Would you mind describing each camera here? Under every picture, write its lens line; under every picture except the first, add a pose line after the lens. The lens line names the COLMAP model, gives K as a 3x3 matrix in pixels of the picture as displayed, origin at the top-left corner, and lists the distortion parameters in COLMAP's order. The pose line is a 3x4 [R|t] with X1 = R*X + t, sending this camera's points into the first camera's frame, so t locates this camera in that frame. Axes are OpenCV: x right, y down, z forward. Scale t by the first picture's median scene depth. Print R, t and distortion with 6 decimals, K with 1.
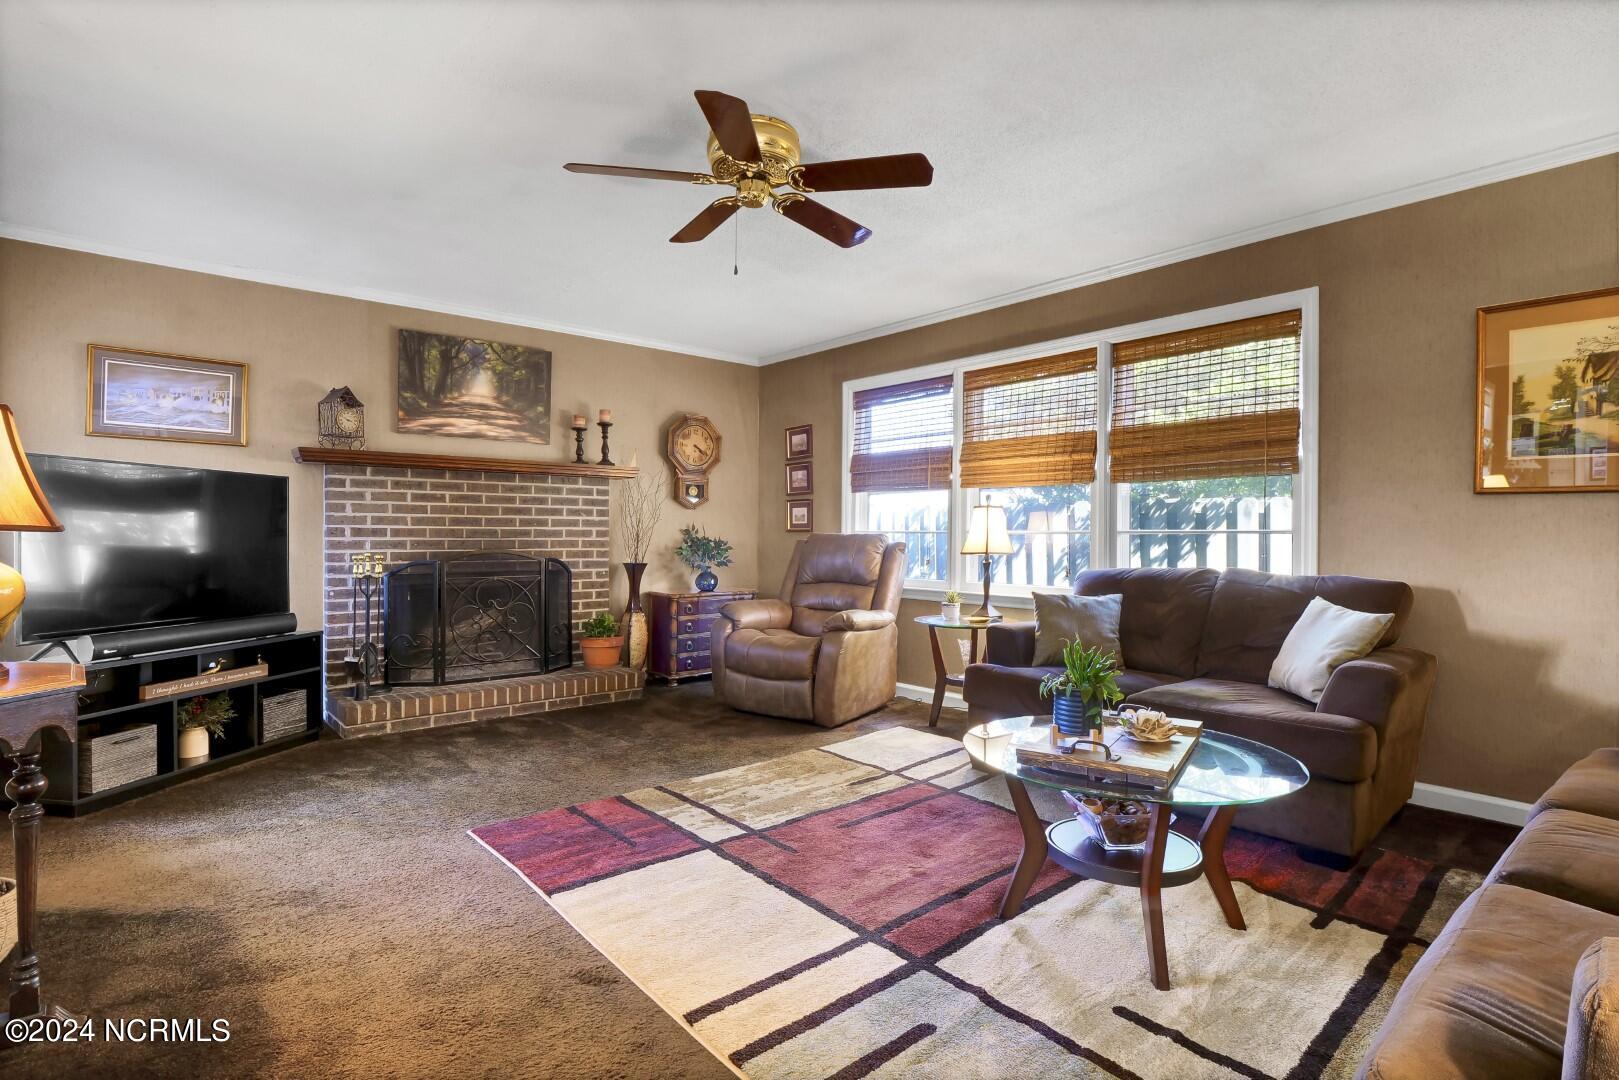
lens RADIAL K [[812.3, 0, 801.3], [0, 812.3, 536.1], [0, 0, 1]] dist [-0.012119, -0.000418]
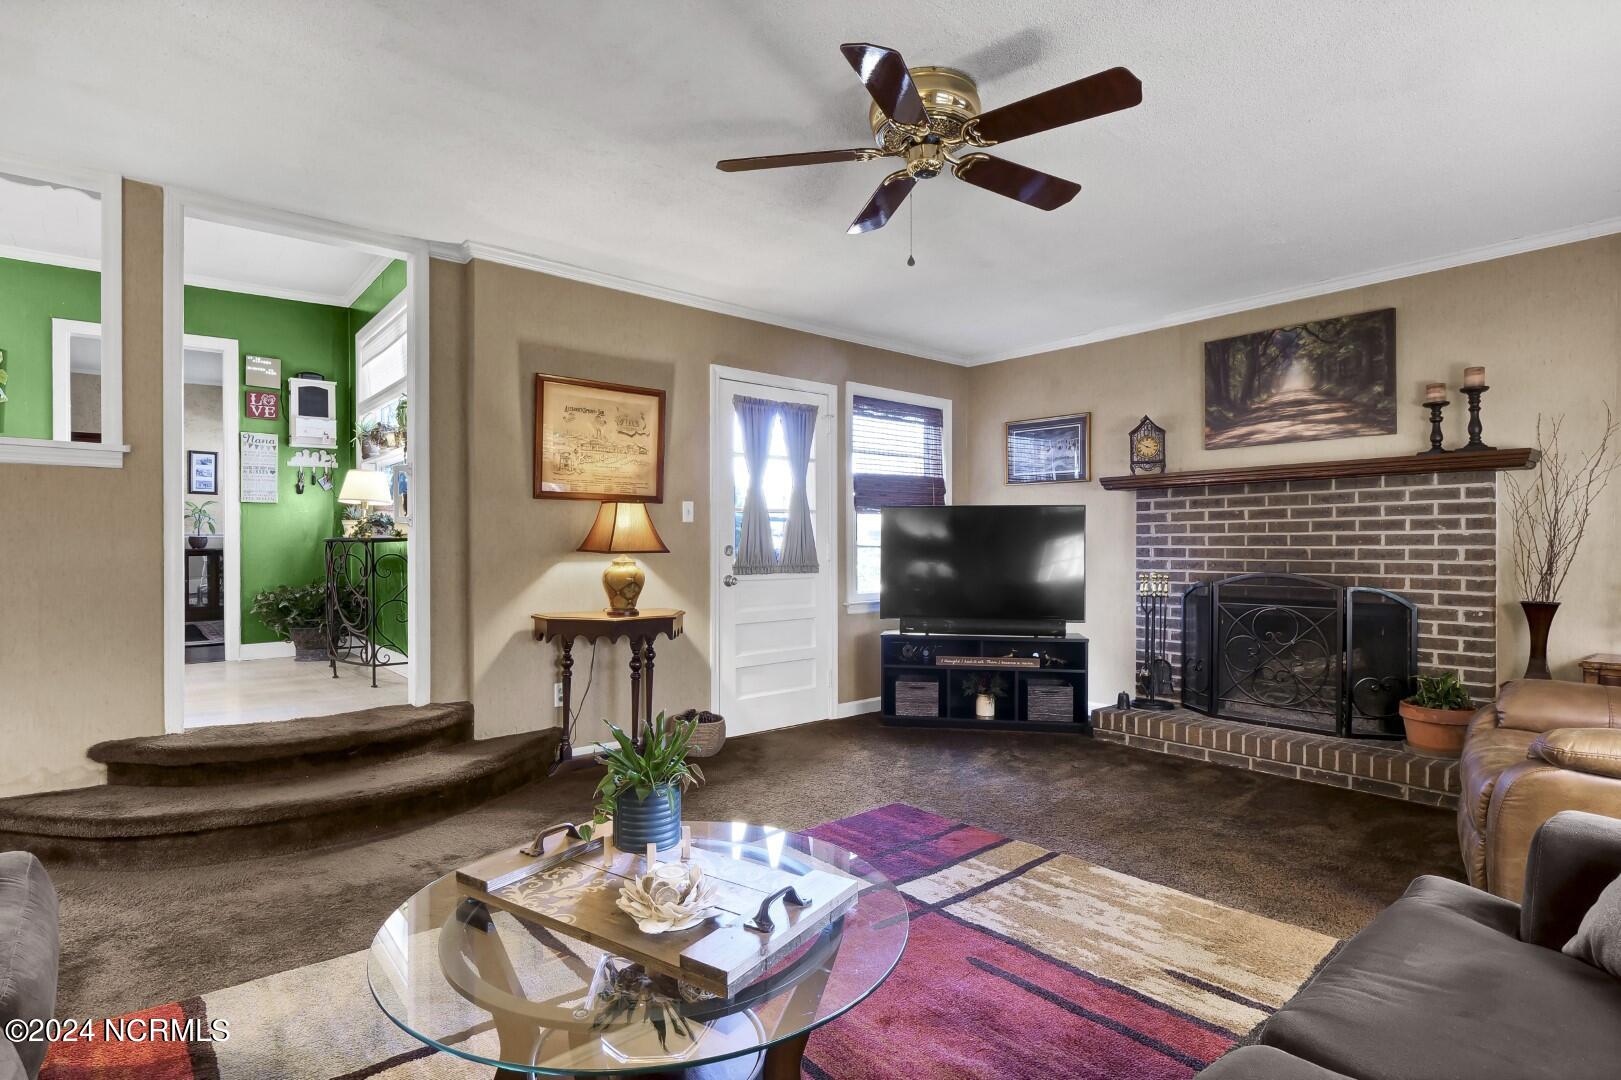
lens RADIAL K [[813.3, 0, 801.0], [0, 813.3, 548.5], [0, 0, 1]] dist [-0.012119, -0.000418]
pose [[-0.006089, -0.002059, -0.999979, 0.471434], [-0.003009, 0.999993, -0.002041, -0.005852], [0.999977, 0.002997, -0.006095, 0.513018]]
